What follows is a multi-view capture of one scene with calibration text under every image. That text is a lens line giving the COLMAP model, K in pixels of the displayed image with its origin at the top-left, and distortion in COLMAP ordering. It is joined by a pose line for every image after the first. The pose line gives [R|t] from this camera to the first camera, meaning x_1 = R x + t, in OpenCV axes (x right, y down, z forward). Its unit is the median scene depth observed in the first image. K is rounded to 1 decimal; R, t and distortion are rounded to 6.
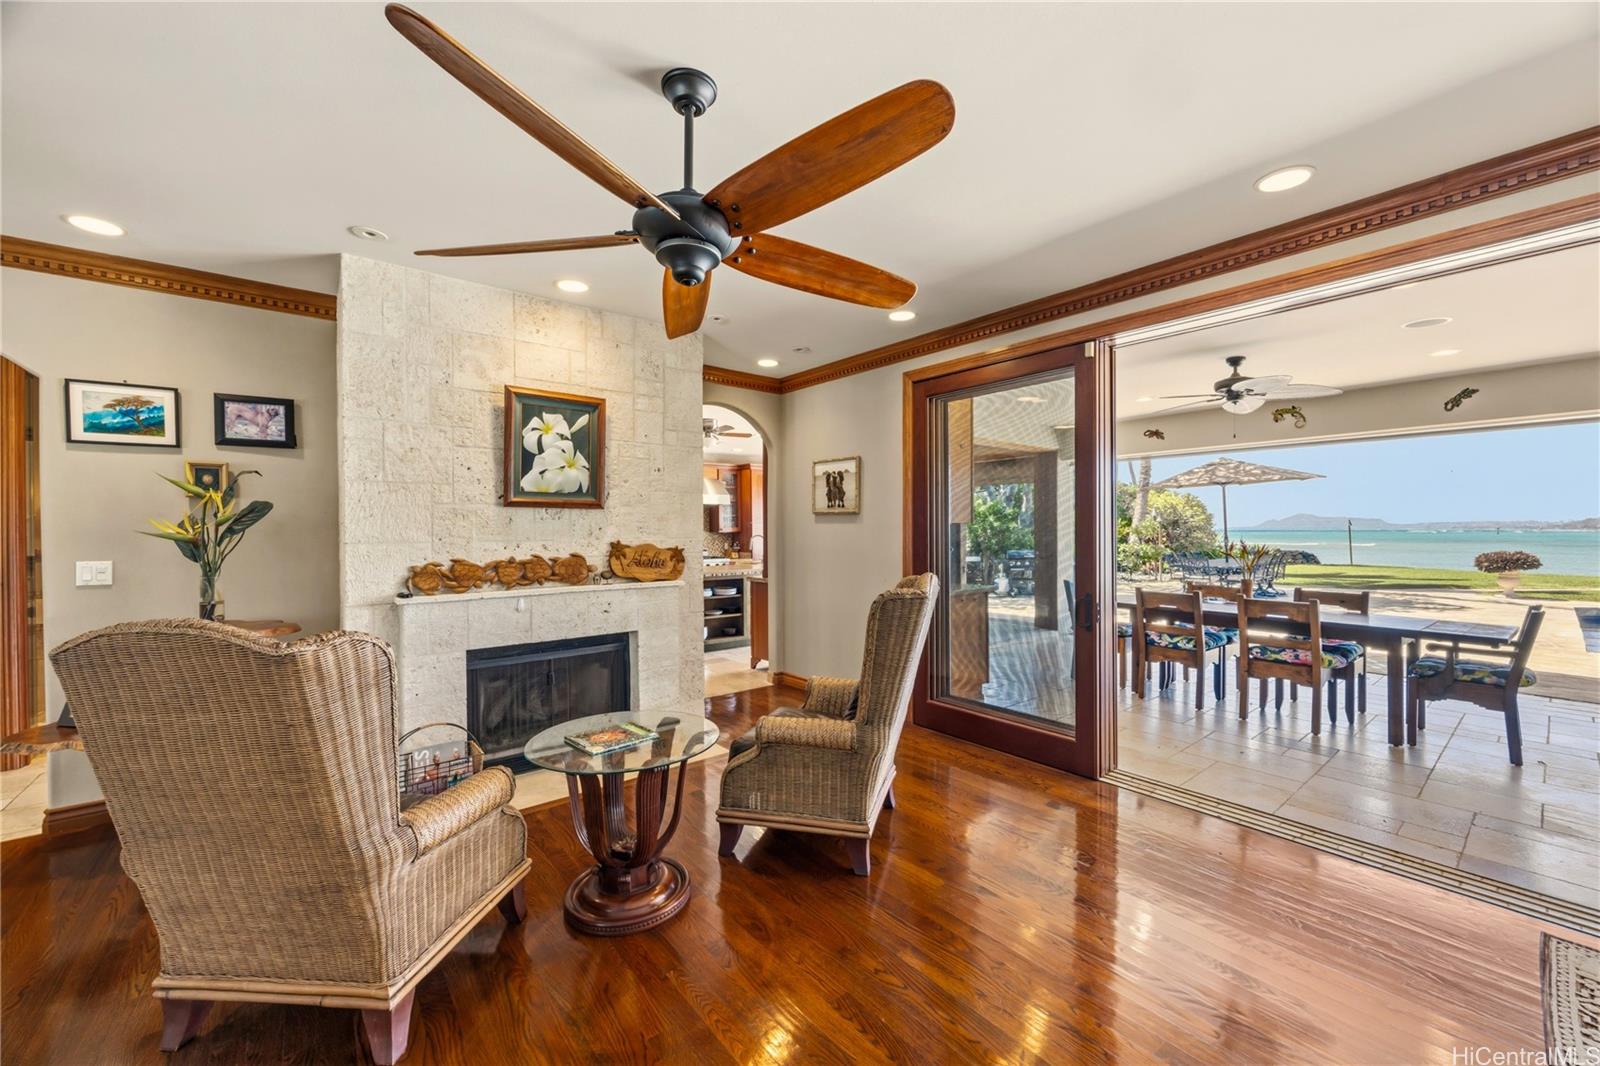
lens RADIAL K [[612.1, 0, 800.0], [0, 612.1, 533.0], [0, 0, 1]] dist [-0.001083, -0.000063]
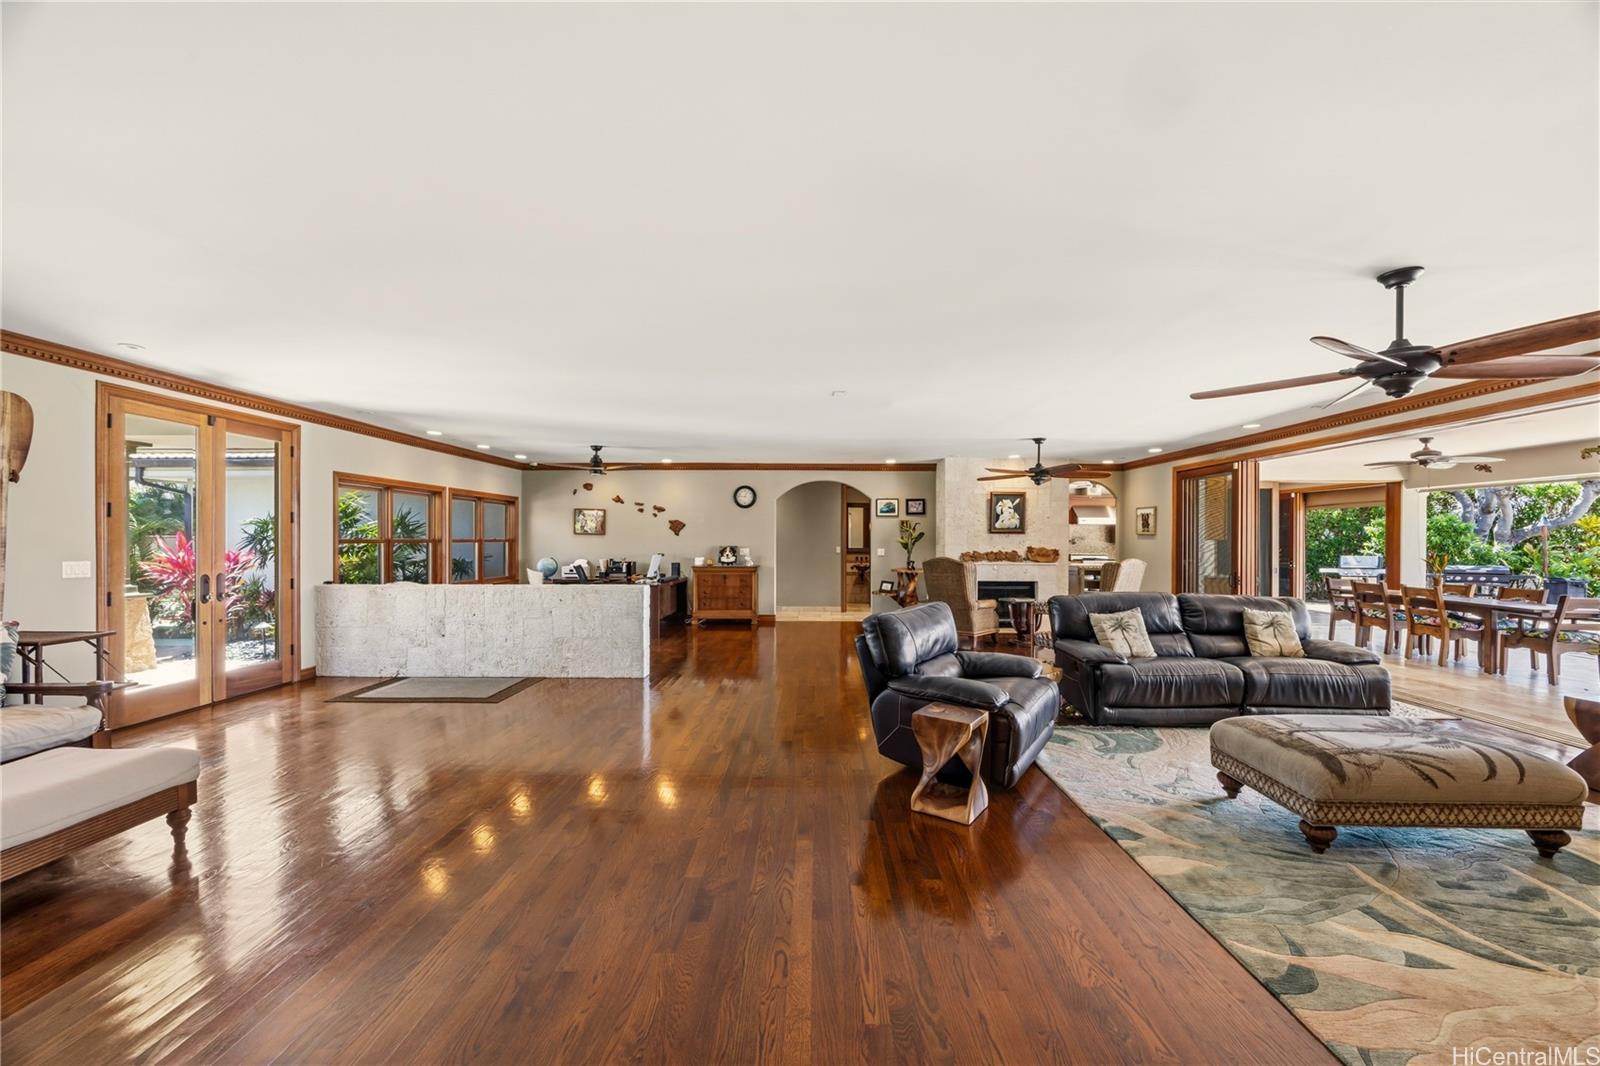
lens RADIAL K [[613.1, 0, 804.4], [0, 613.1, 537.9], [0, 0, 1]] dist [-0.000513, 0.000086]
pose [[0.766967, 0.008166, -0.641635, 0.632829], [-0.011655, 0.999931, -0.001206, -0.007446], [0.641581, 0.008403, 0.767009, -1.602943]]
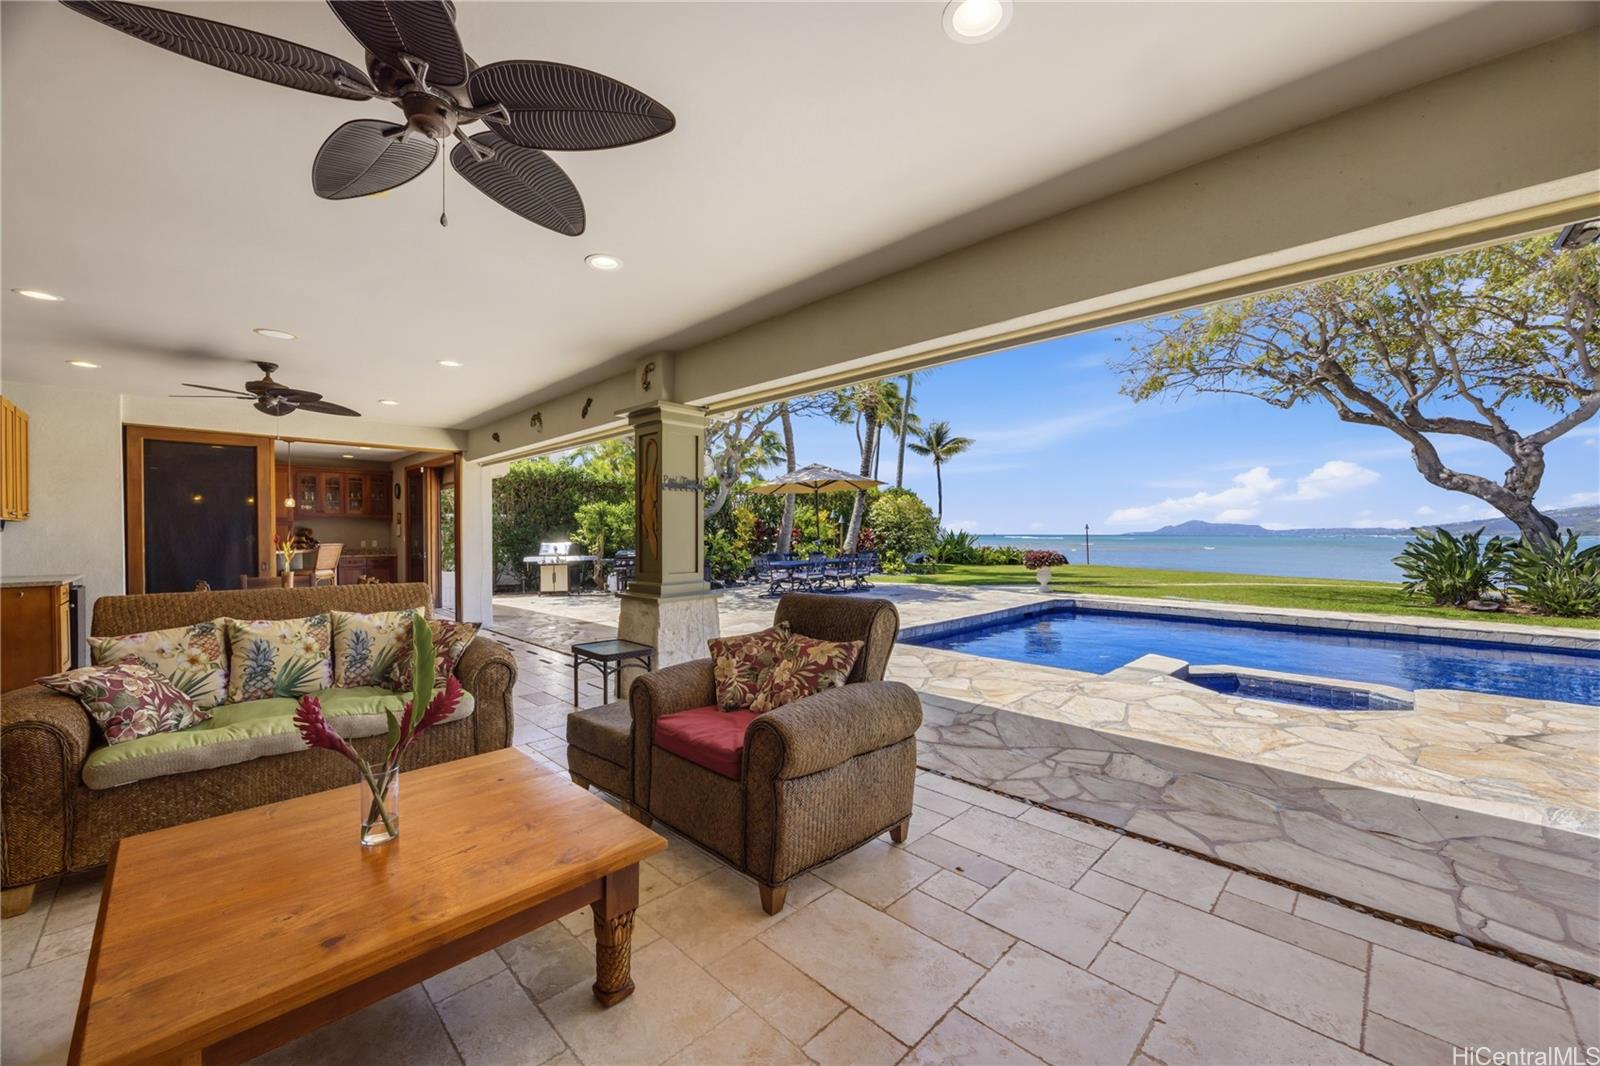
lens RADIAL K [[613.1, 0, 804.4], [0, 613.1, 537.9], [0, 0, 1]] dist [-0.000513, 0.000086]
pose [[0.994988, 0.000634, 0.099992, 1.961433], [-0.000894, 0.999996, 0.002559, 0.018937], [-0.099990, -0.002636, 0.994985, -0.204231]]
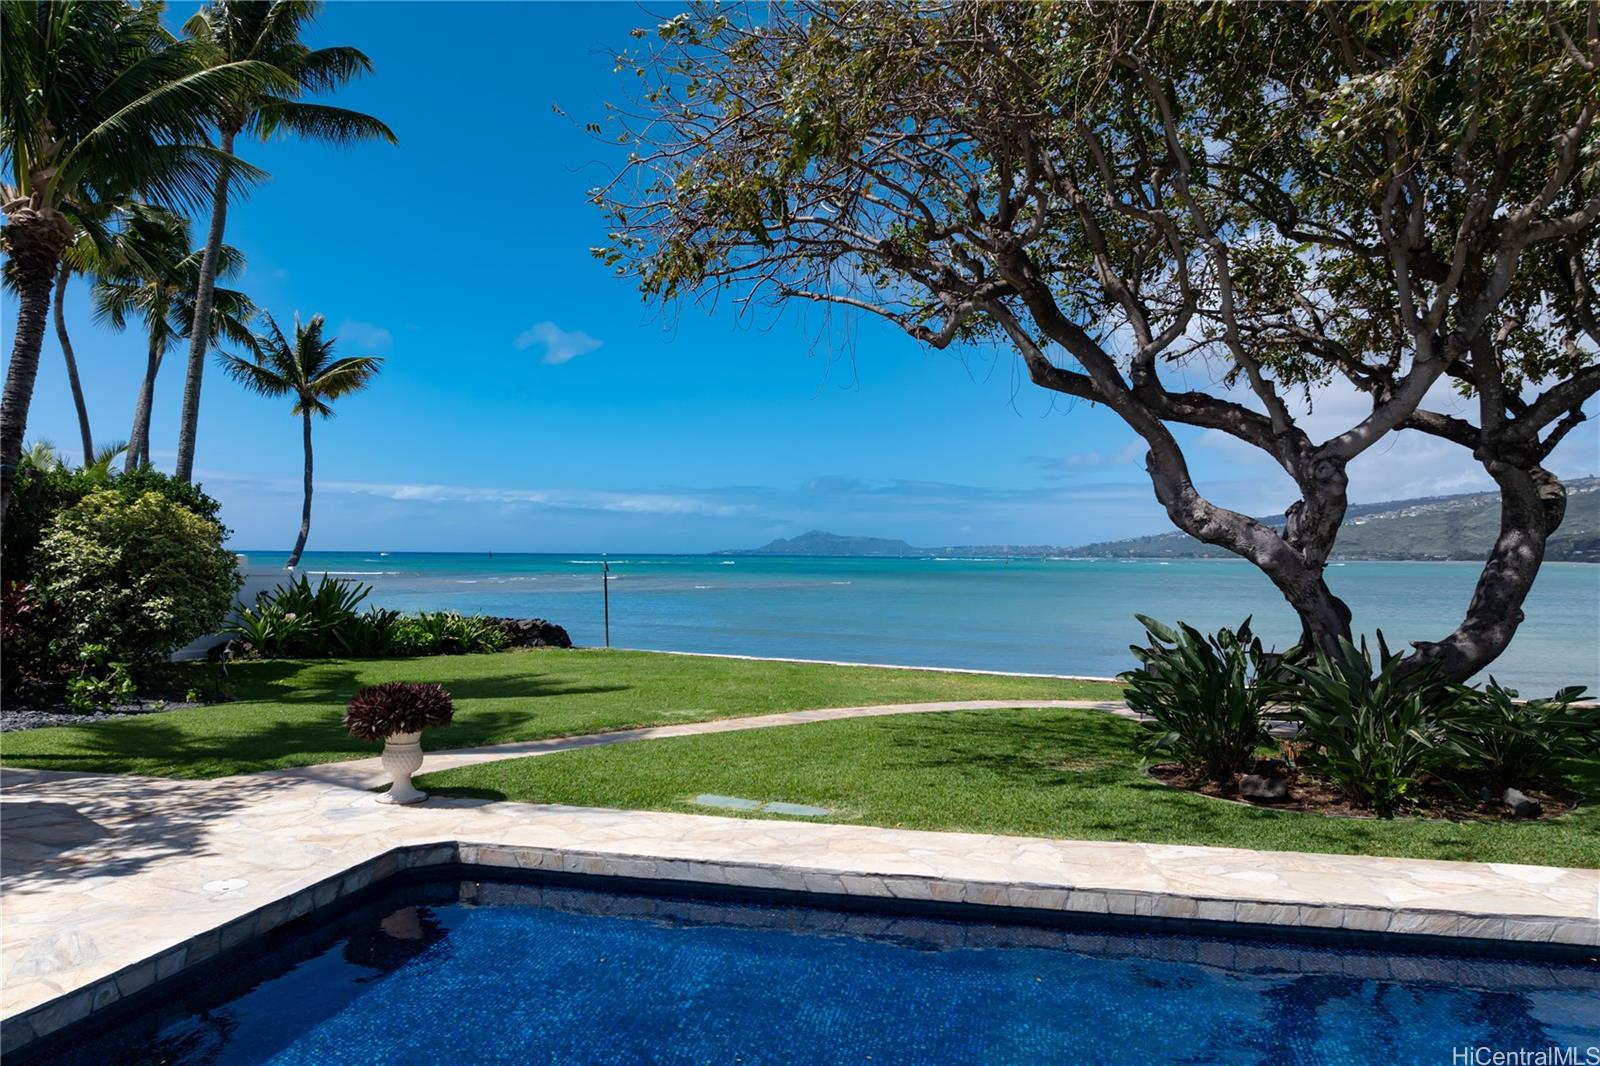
lens RADIAL K [[1187.5, 0, 800.0], [0, 1187.5, 533.0], [0, 0, 1]] dist [-0.003528, -0.000413]
pose [[0.796206, 0.014840, 0.604843, 2.886086], [-0.002644, 0.999775, -0.021050, -0.164475], [-0.605020, 0.015161, 0.796066, 0.761739]]
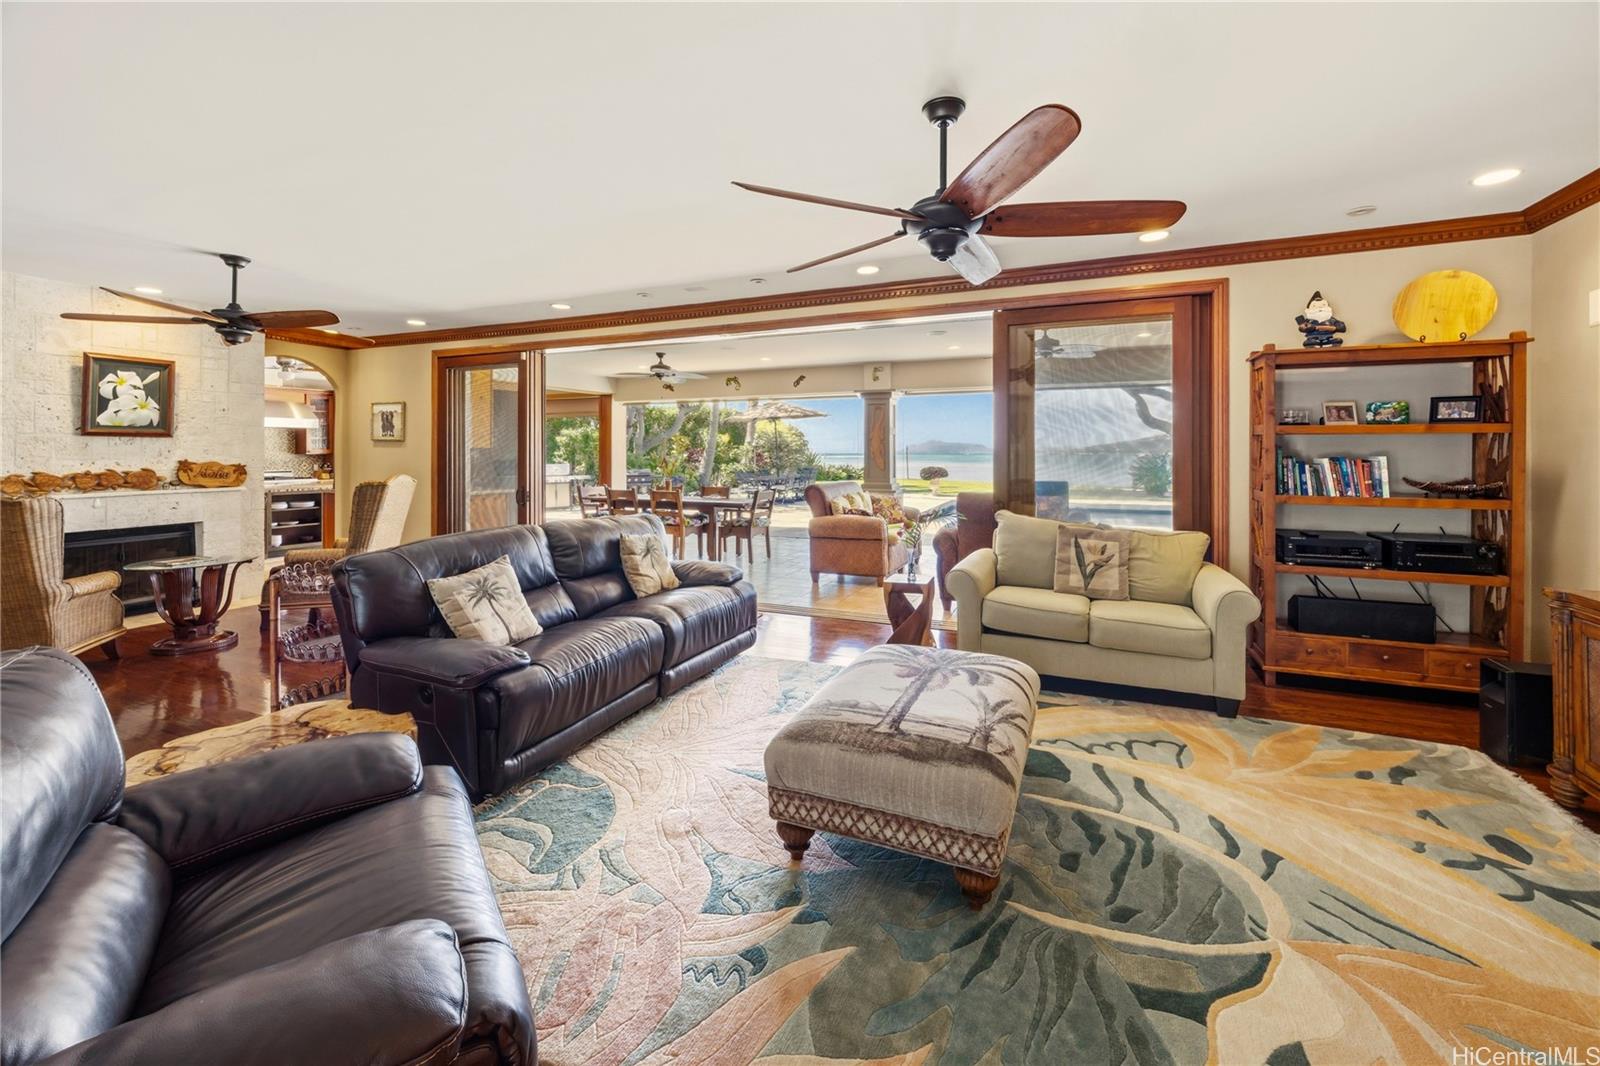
lens RADIAL K [[647.9, 0, 806.6], [0, 647.9, 448.5], [0, 0, 1]] dist [0.000390, 0.000051]
pose [[0.882465, 0.004310, 0.470359, 0.274287], [0.000787, 0.999943, -0.010639, 0.004378], [-0.470378, 0.009759, 0.882411, -1.031310]]
